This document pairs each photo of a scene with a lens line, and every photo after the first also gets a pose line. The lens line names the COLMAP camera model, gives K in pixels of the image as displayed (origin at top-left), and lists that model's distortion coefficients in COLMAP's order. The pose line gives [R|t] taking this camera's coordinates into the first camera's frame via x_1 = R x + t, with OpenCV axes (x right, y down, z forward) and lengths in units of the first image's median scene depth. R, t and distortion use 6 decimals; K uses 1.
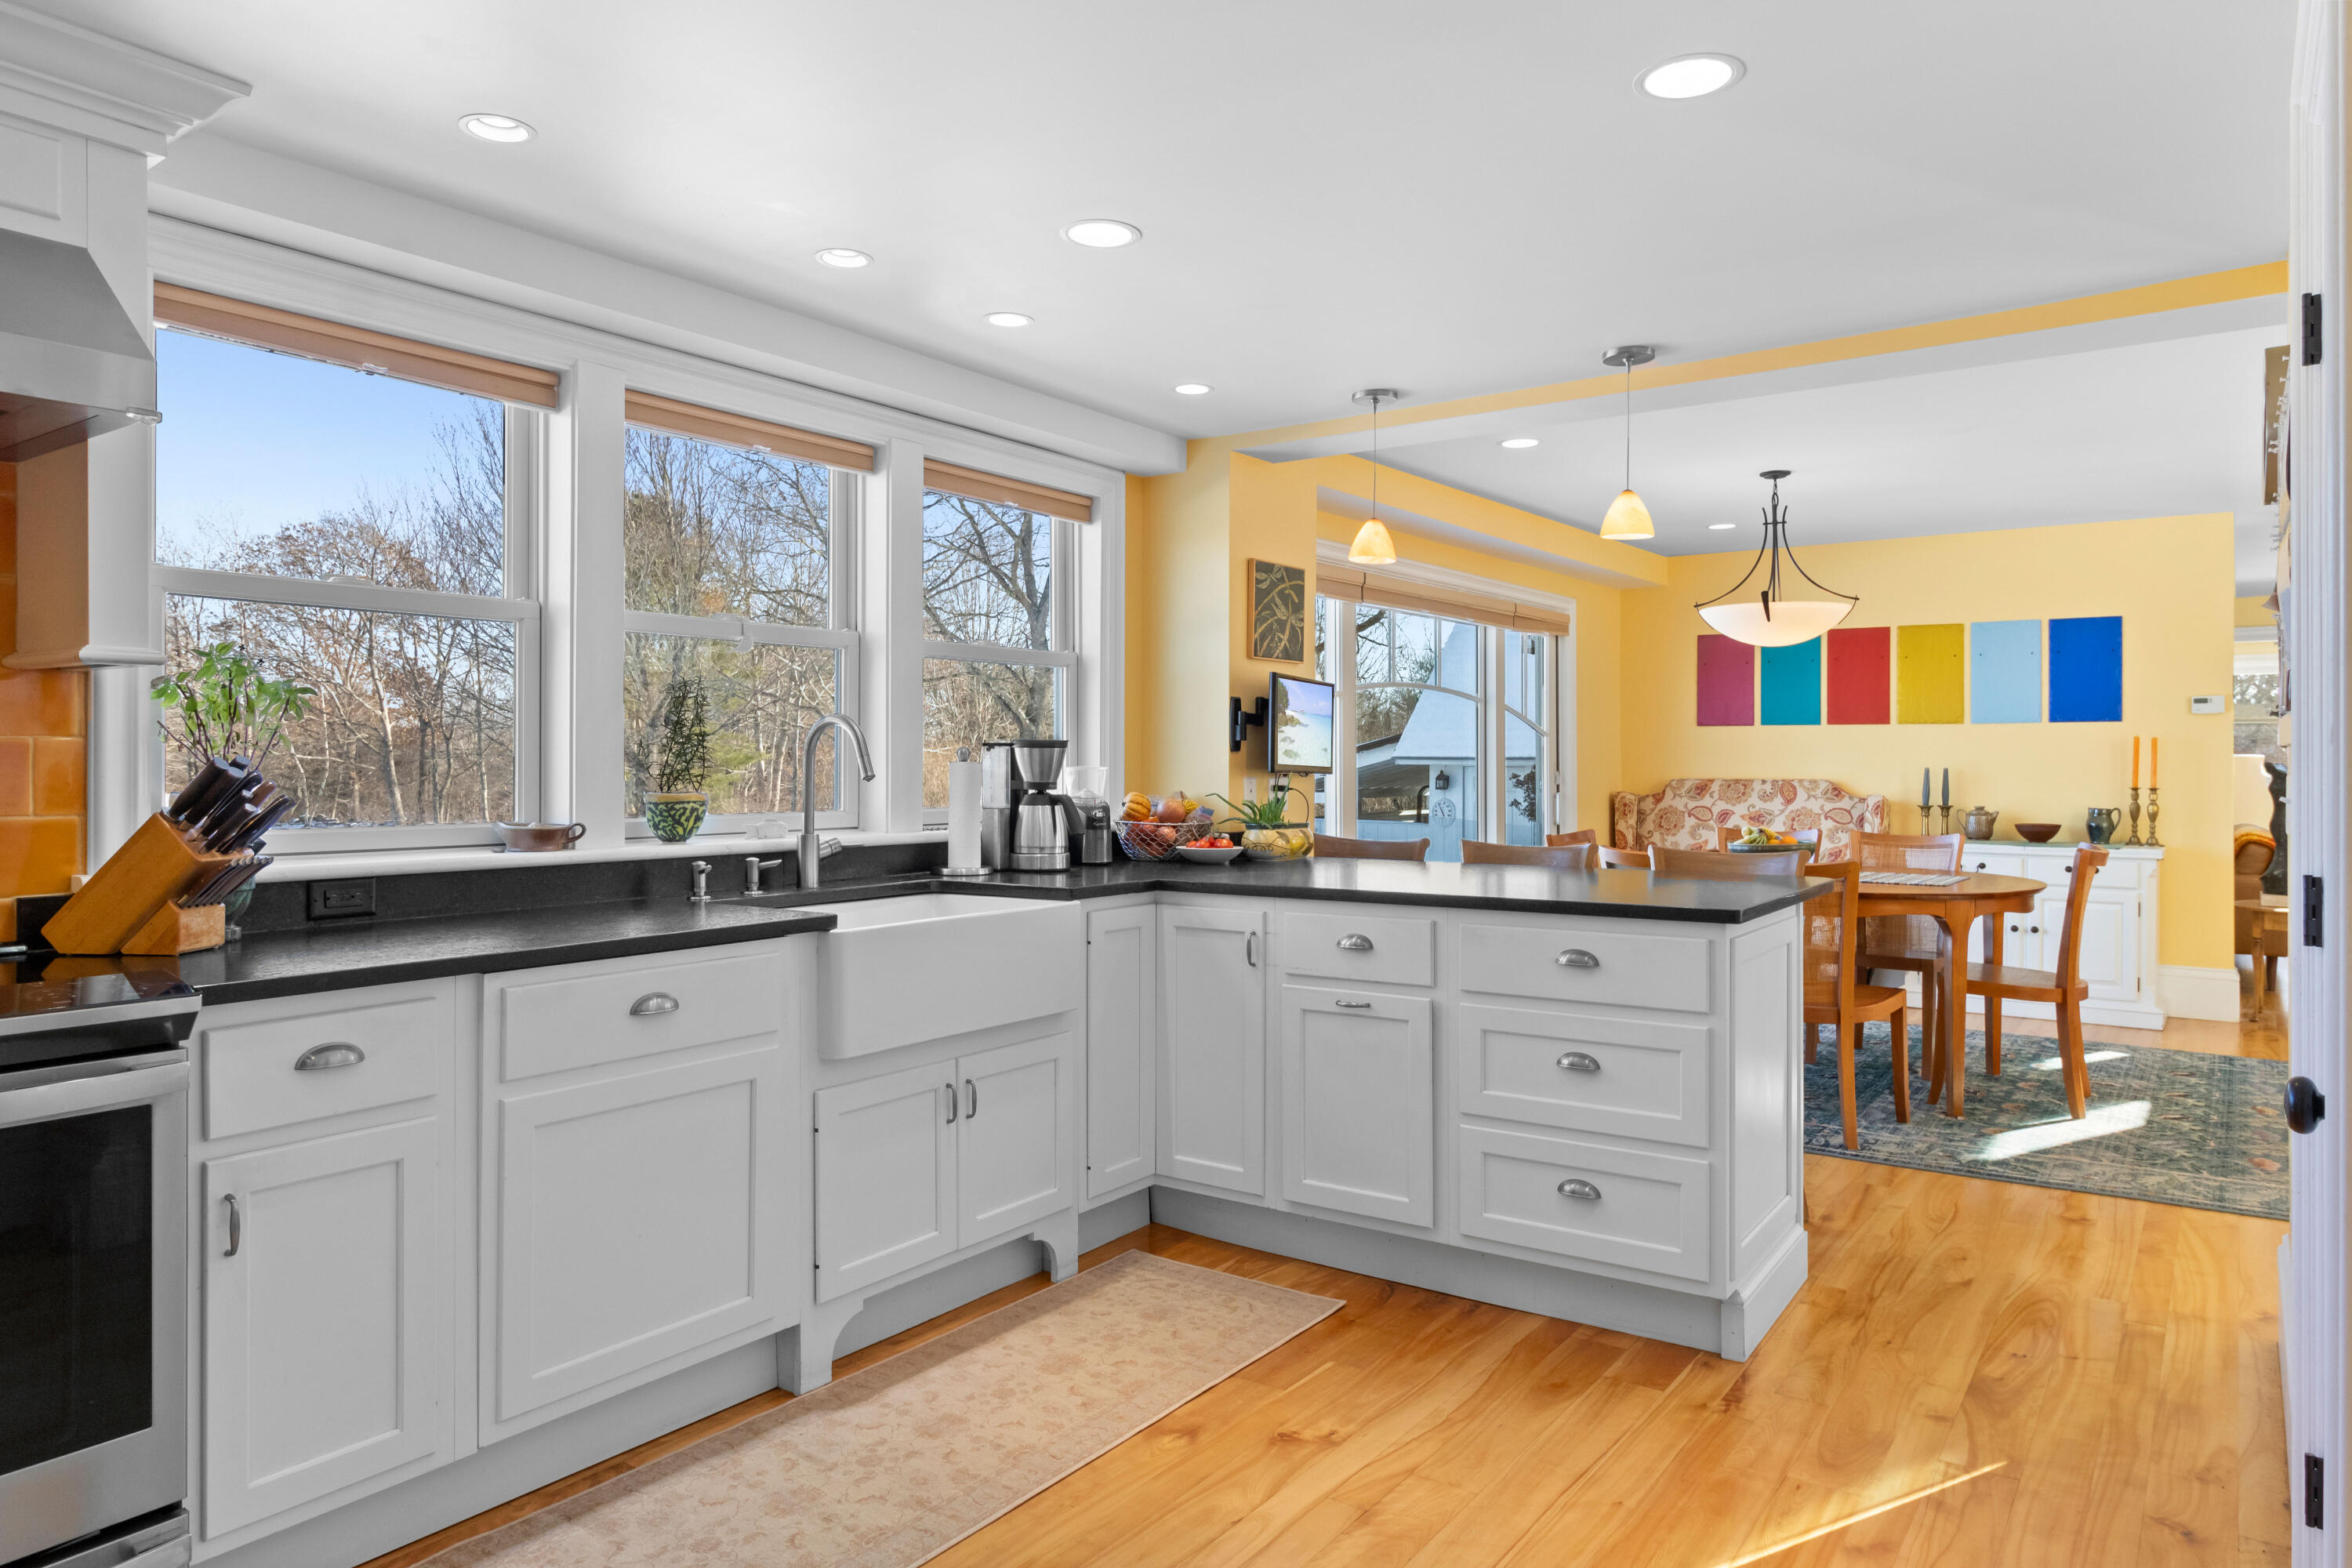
lens RADIAL K [[1508.0, 0, 1179.3], [0, 1508.0, 741.8], [0, 0, 1]] dist [0.000031, 0.000196]
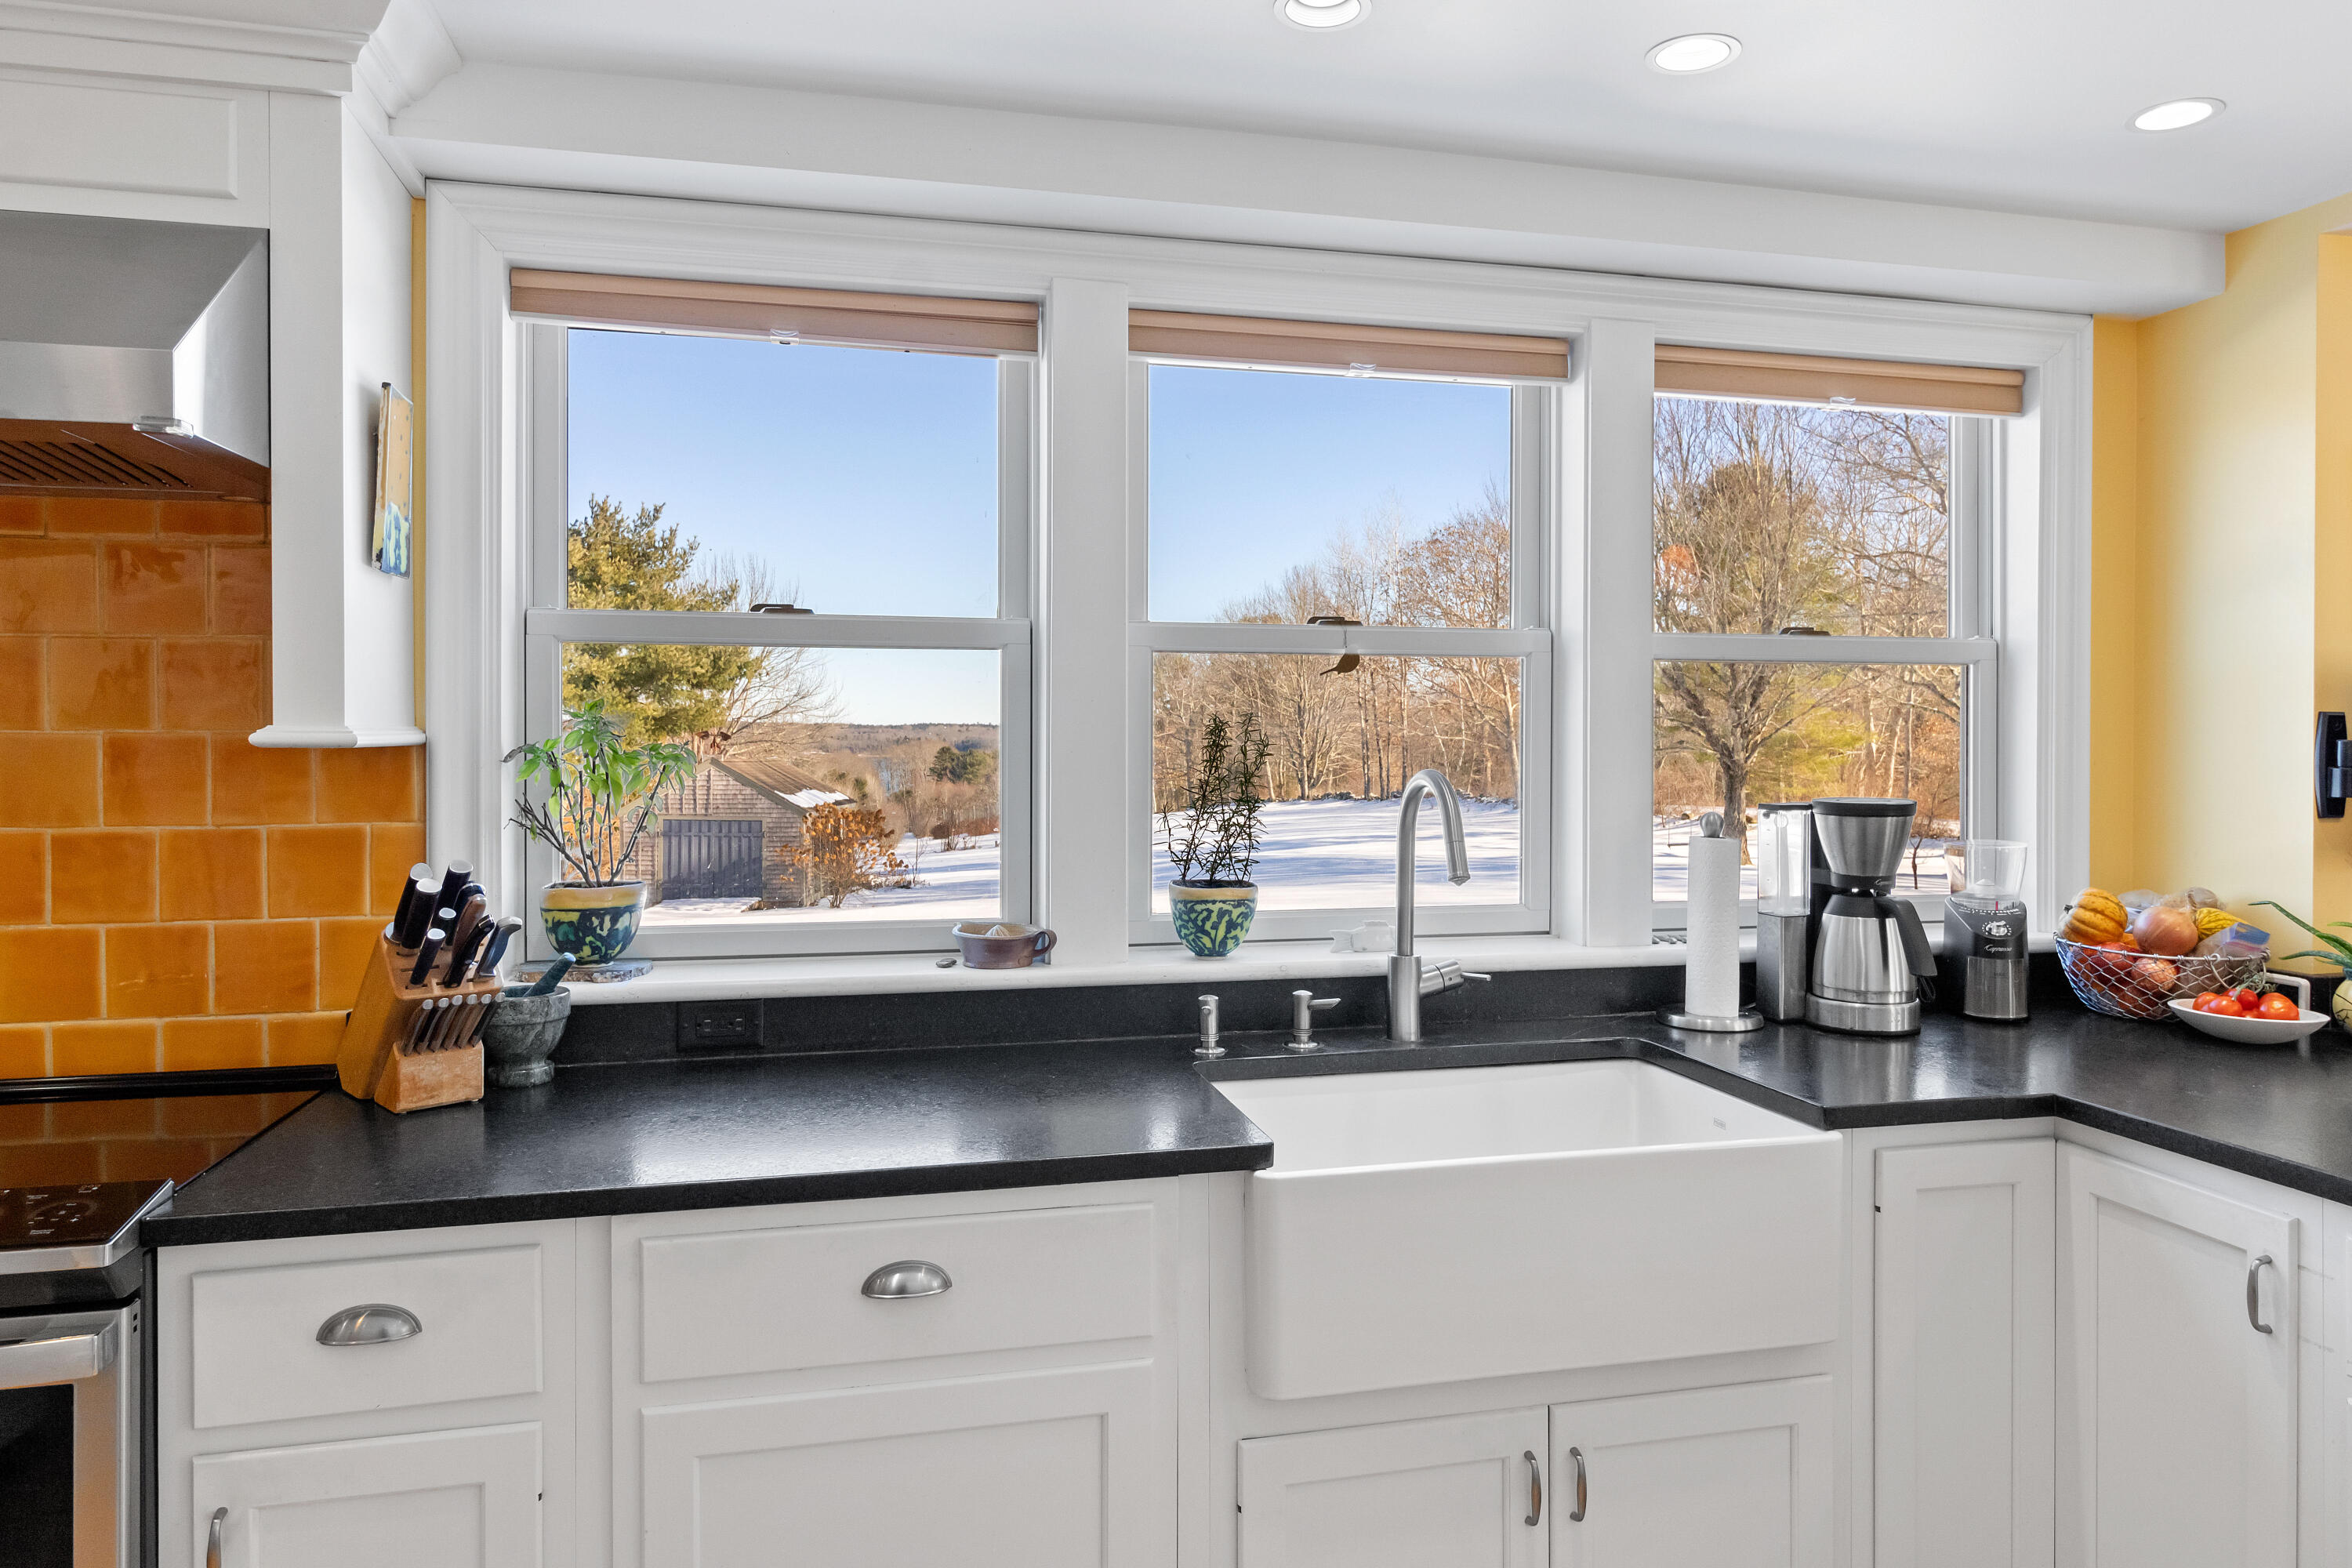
lens RADIAL K [[1508.0, 0, 1179.3], [0, 1508.0, 741.8], [0, 0, 1]] dist [0.000031, 0.000196]
pose [[0.750801, 0.001563, -0.660527, 0.092678], [0.009521, 0.999868, 0.013188, -0.034363], [0.660460, -0.016191, 0.750686, 0.399845]]
